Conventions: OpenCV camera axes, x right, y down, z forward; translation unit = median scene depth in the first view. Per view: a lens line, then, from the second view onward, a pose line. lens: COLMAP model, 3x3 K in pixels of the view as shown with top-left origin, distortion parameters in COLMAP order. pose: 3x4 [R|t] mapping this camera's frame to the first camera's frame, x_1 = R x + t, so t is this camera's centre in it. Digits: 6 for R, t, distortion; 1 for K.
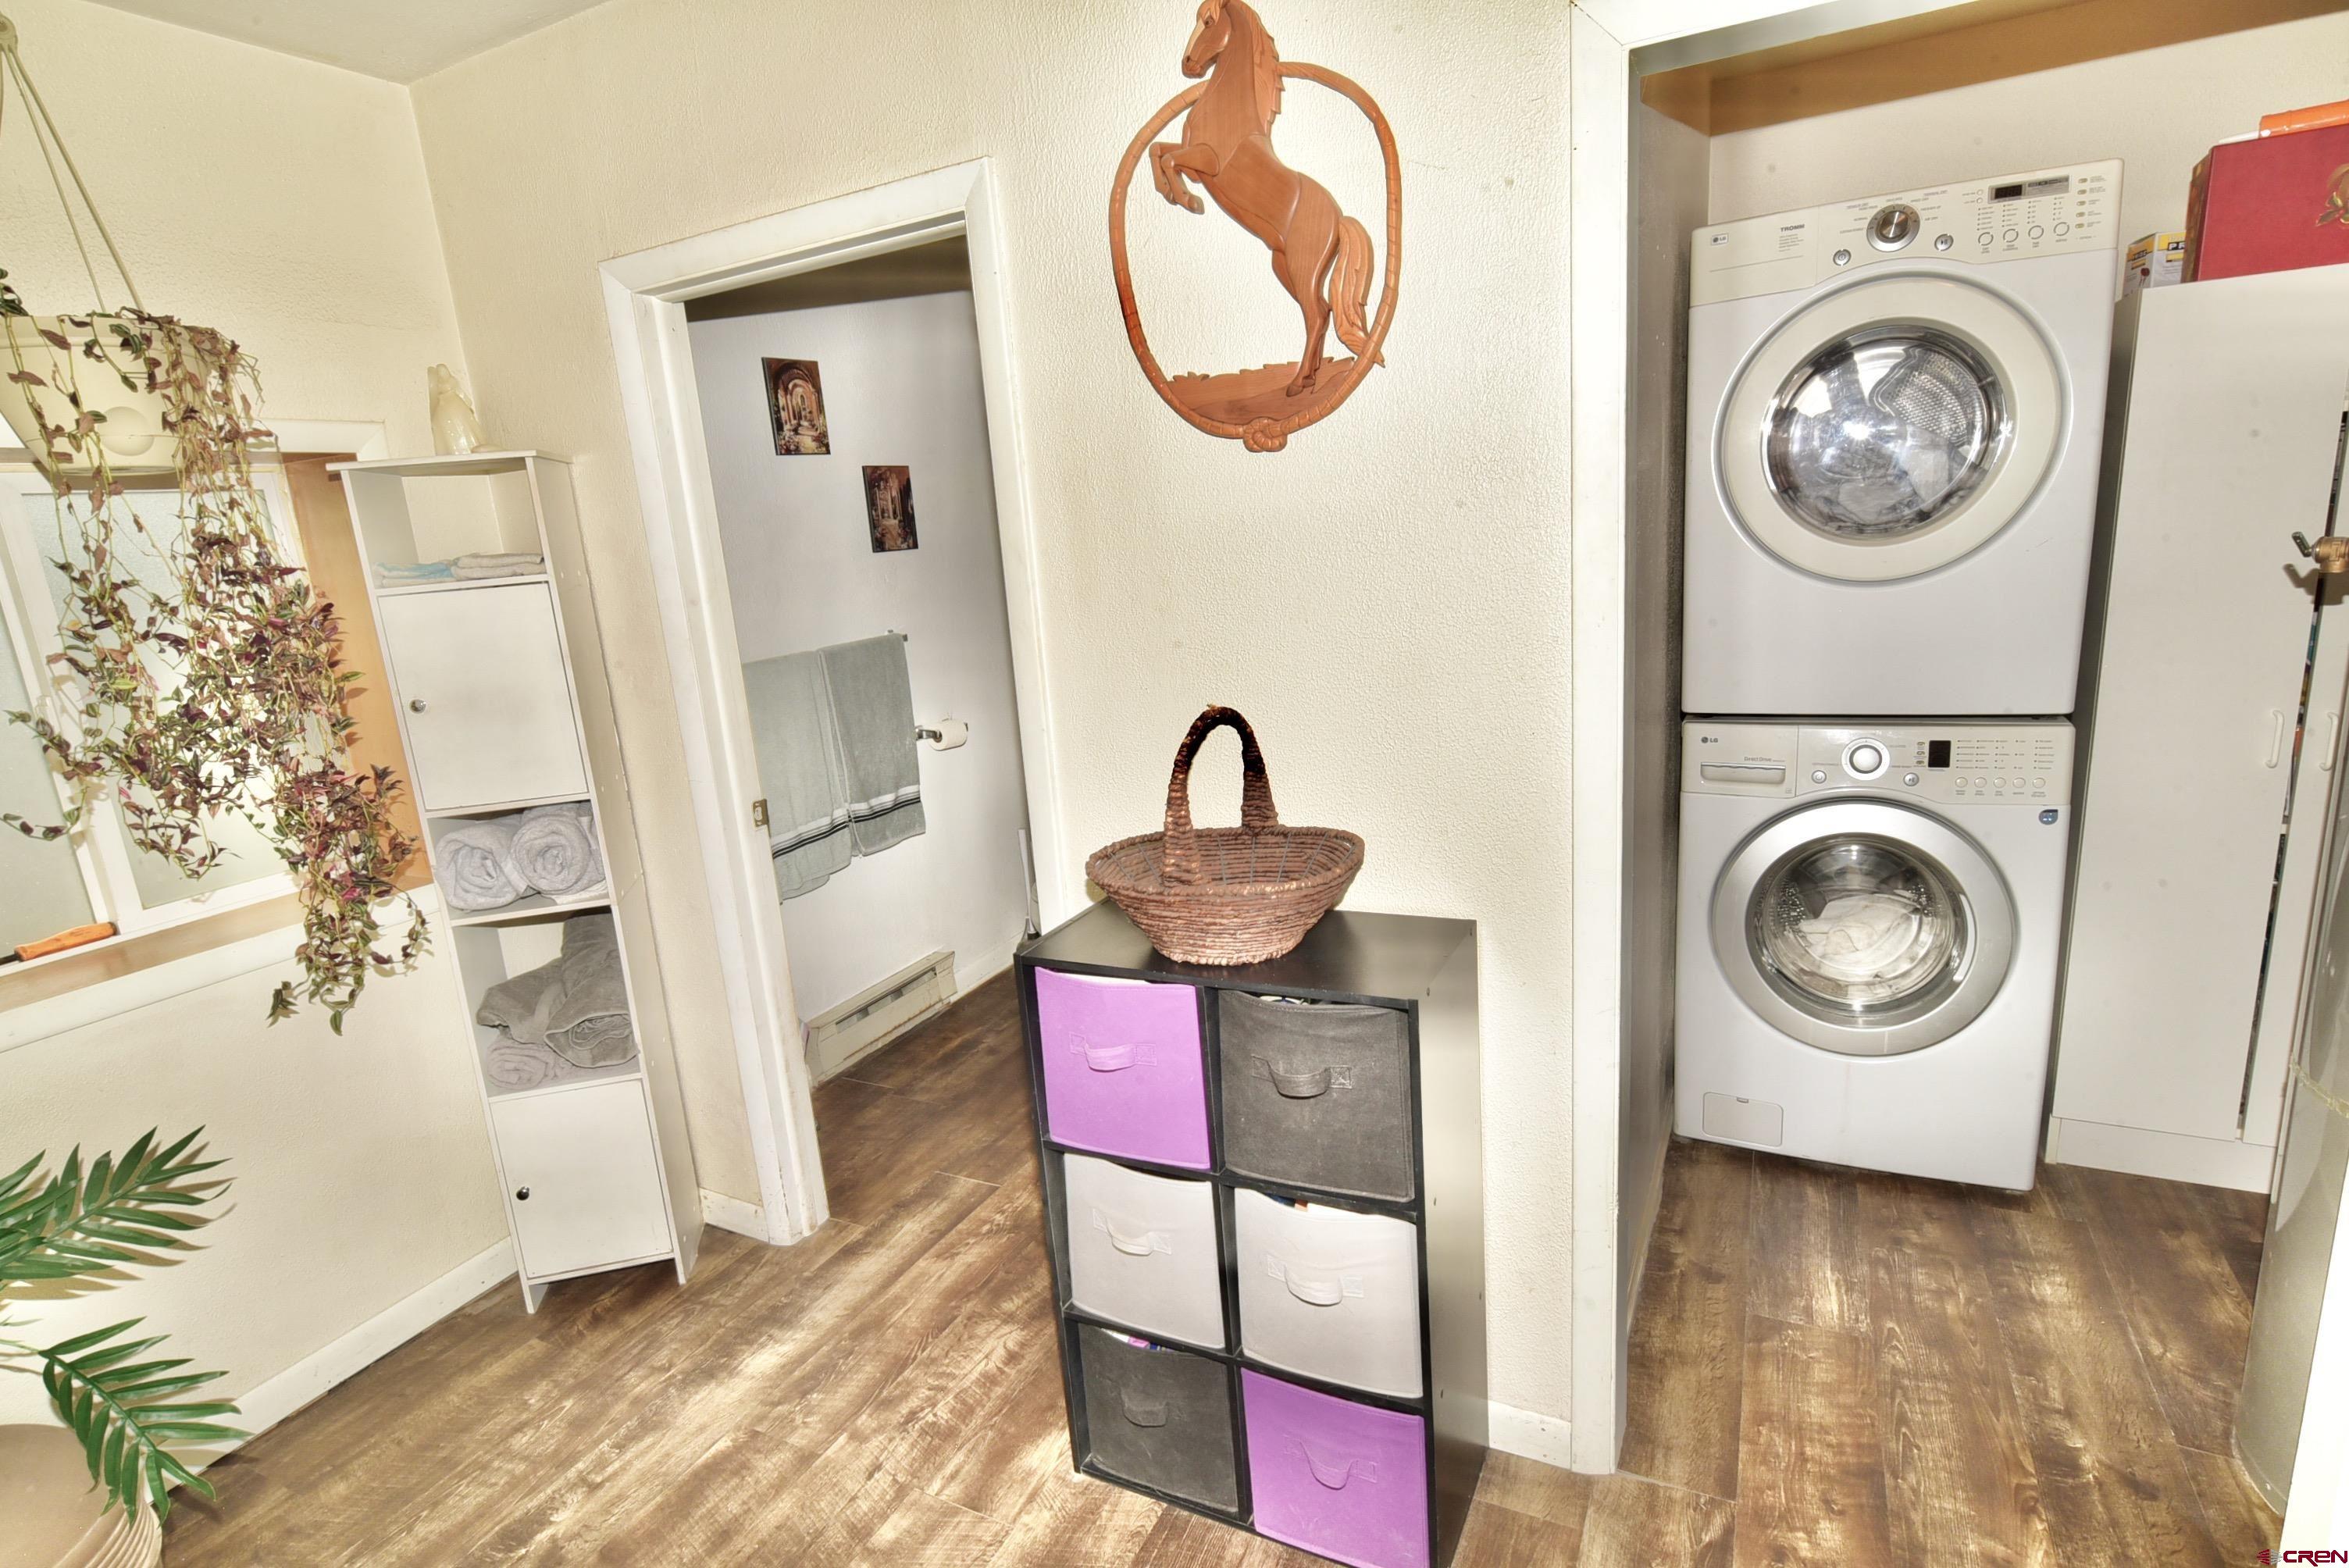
lens RADIAL K [[1180.1, 0, 1173.0], [0, 1180.1, 797.6], [0, 0, 1]] dist [-0.007864, 0.004464]
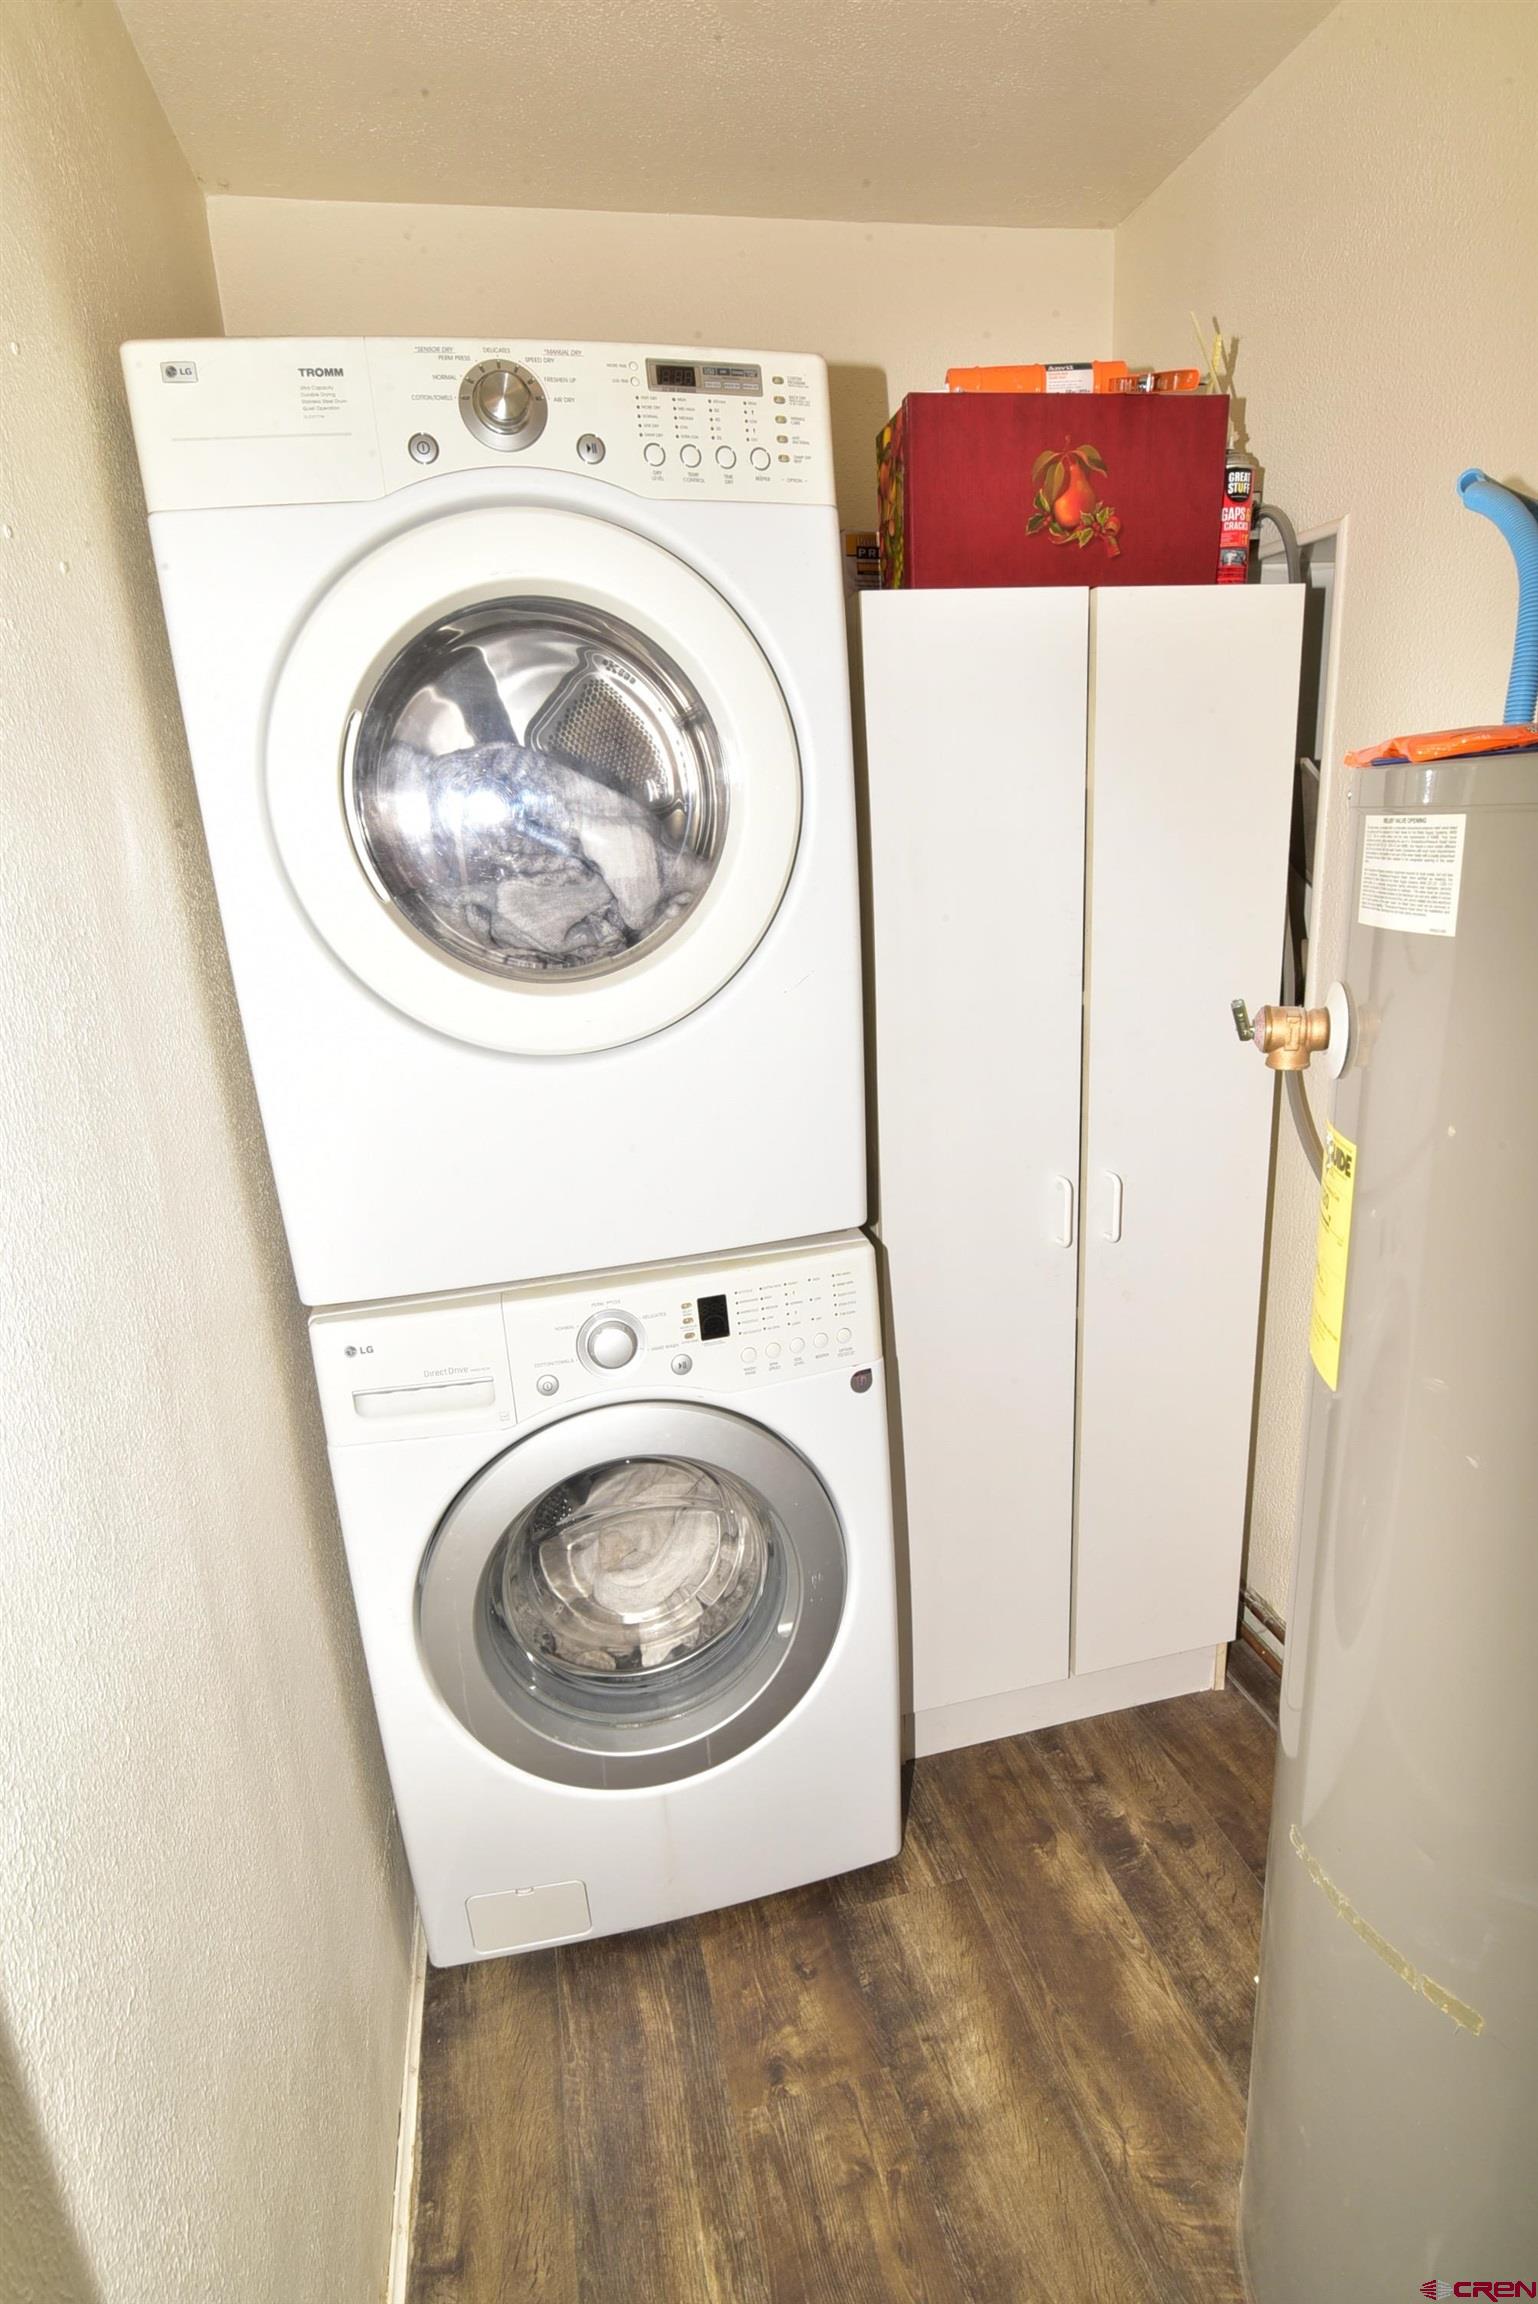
lens RADIAL K [[1157.5, 0, 775.5], [0, 1157.5, 1154.6], [0, 0, 1]] dist [-0.007864, 0.004464]
pose [[0.761966, -0.156298, 0.628473, 0.313033], [0.149877, 0.986653, 0.063662, -0.159542], [-0.630035, 0.045685, 0.775222, 0.513963]]
